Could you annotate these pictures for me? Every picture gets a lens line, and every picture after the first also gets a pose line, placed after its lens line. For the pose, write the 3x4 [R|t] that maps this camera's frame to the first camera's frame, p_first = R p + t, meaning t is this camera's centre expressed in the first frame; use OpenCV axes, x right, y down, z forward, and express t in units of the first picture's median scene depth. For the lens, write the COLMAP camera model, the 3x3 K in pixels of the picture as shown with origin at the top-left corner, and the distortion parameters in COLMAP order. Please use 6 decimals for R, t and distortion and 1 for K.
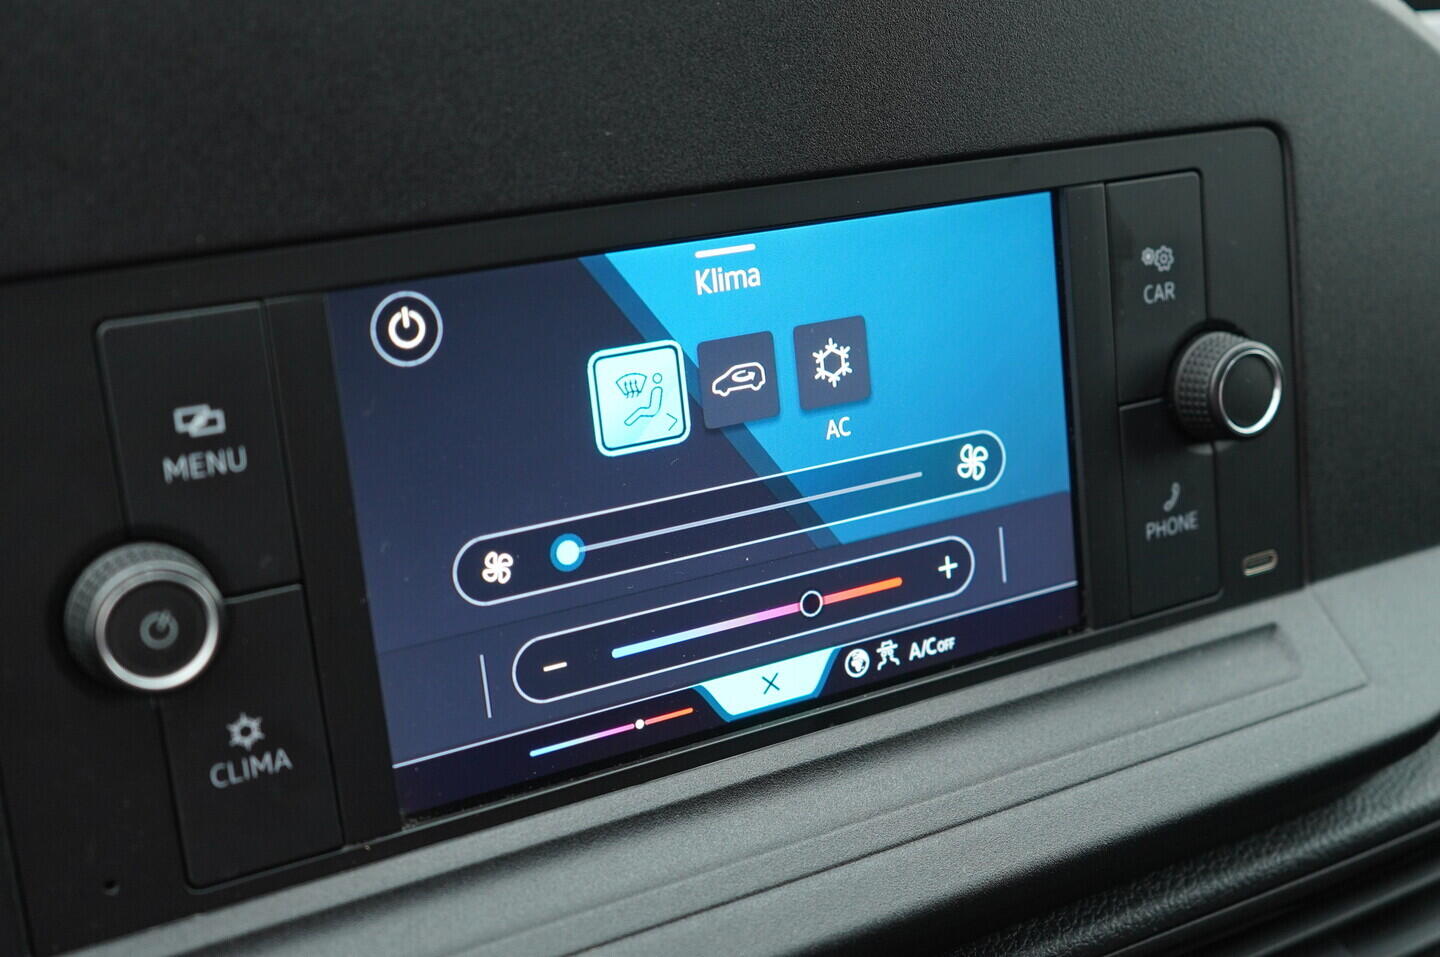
lens RADIAL K [[1486.5, 0, 720.9], [0, 1486.5, 459.0], [0, 0, 1]] dist [-0.009702, 0.011778]
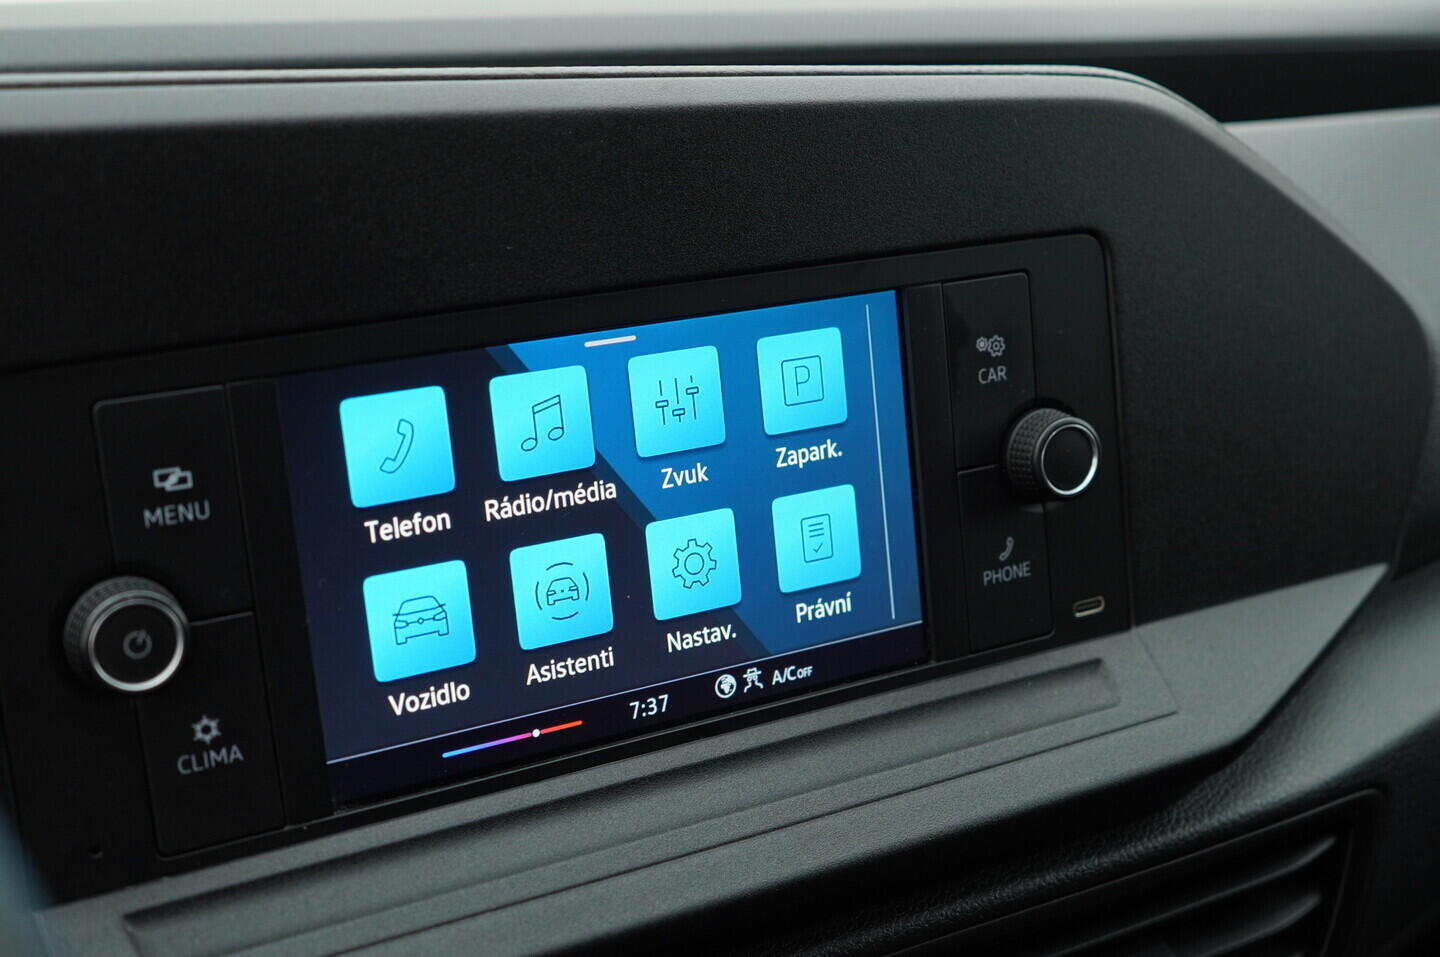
lens RADIAL K [[1545.3, 0, 720.0], [0, 1545.3, 478.5], [0, 0, 1]] dist [-0.000195, -0.025263]
pose [[0.999932, 0.008735, -0.007789, 0.096434], [-0.008899, 0.999735, -0.021238, -0.002163], [0.007602, 0.021306, 0.999744, -0.239111]]
